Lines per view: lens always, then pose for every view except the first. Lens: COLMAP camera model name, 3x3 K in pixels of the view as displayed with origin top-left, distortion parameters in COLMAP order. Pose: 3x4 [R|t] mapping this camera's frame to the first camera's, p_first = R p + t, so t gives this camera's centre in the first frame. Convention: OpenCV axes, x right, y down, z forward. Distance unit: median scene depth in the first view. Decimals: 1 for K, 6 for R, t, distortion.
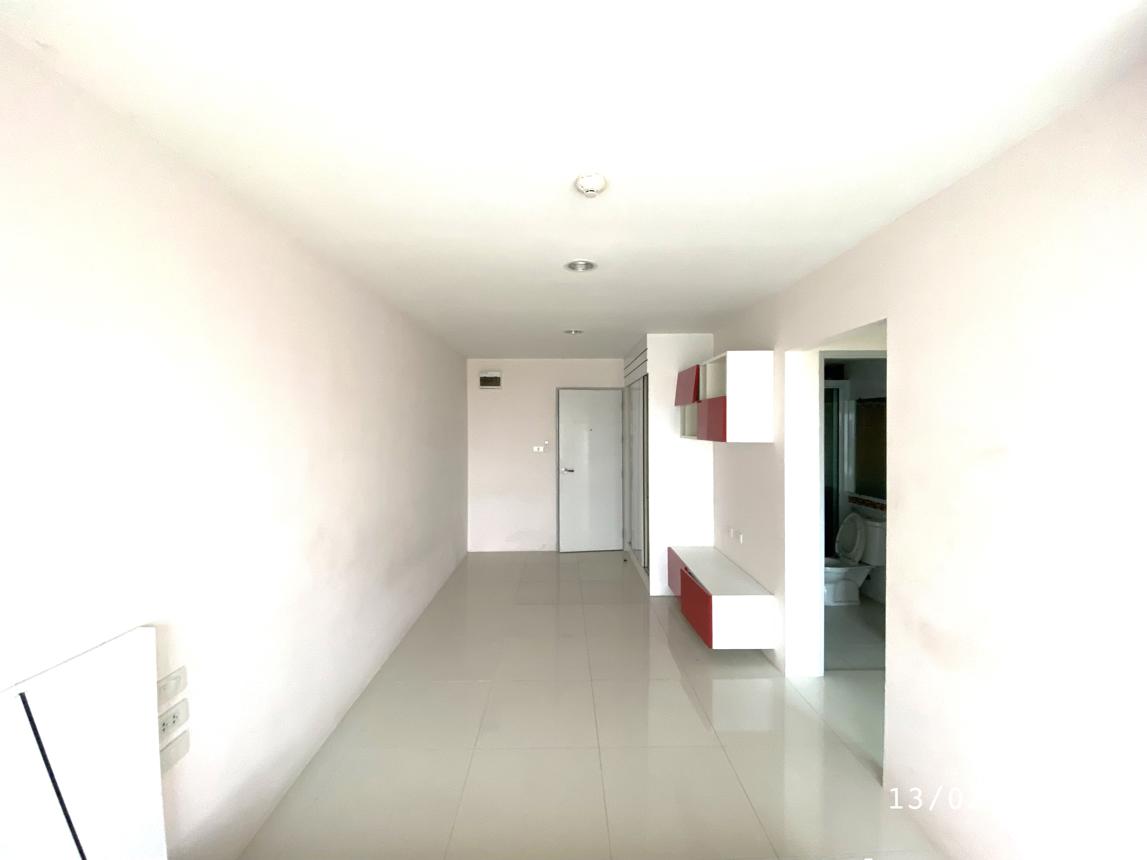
lens RADIAL K [[460.6, 0, 573.5], [0, 460.6, 430.0], [0, 0, 1]] dist [0.019708, -0.017463]
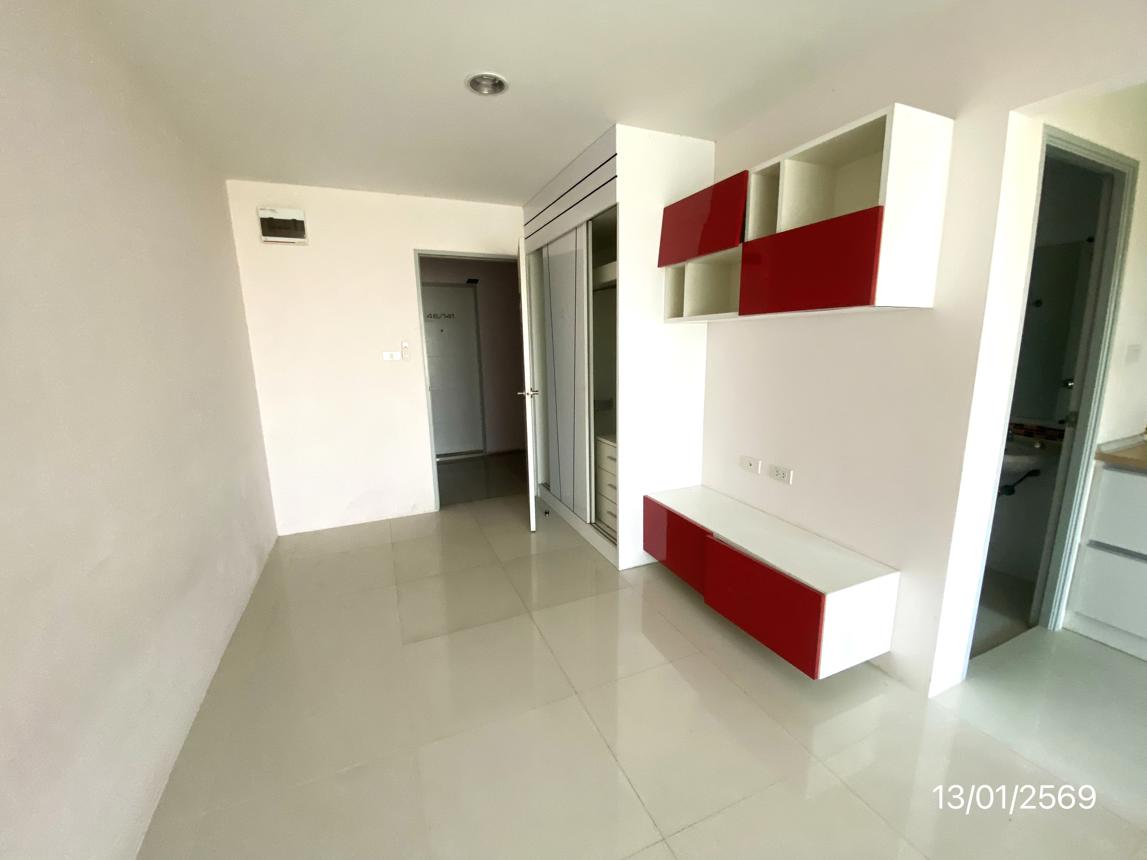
lens RADIAL K [[457.3, 0, 570.7], [0, 457.3, 432.0], [0, 0, 1]] dist [0.034693, -0.025121]
pose [[0.925823, -0.089990, 0.367089, -0.120931], [0.021721, 0.982305, 0.186026, 0.043762], [-0.377334, -0.164254, 0.911394, 0.467720]]
